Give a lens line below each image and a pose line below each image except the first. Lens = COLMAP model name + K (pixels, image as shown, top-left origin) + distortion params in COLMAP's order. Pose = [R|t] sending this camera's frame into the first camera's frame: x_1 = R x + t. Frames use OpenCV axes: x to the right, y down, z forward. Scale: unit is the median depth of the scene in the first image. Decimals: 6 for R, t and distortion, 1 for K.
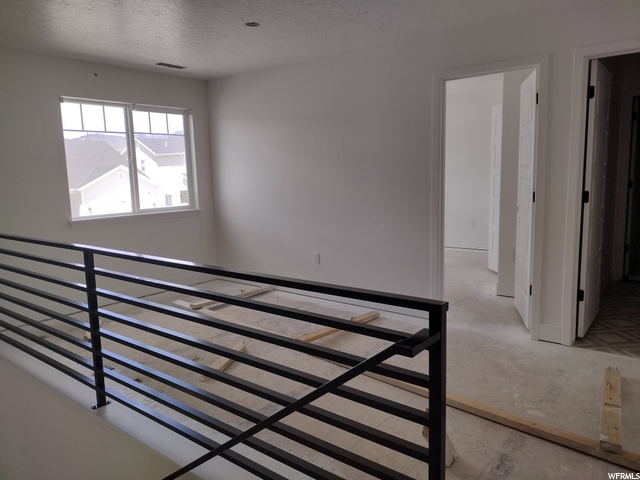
lens RADIAL K [[476.6, 0, 319.7], [0, 476.6, 240.5], [0, 0, 1]] dist [0.035864, -0.033286]
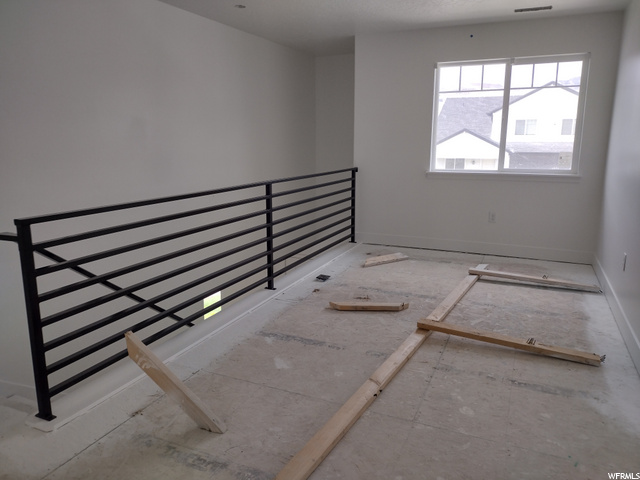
lens RADIAL K [[476.6, 0, 319.6], [0, 476.6, 239.2], [0, 0, 1]] dist [0.035864, -0.033286]
pose [[0.265633, 0.224838, -0.937490, 0.517171], [-0.144802, 0.970698, 0.191774, -0.062404], [0.953138, 0.084809, 0.290406, 0.396037]]
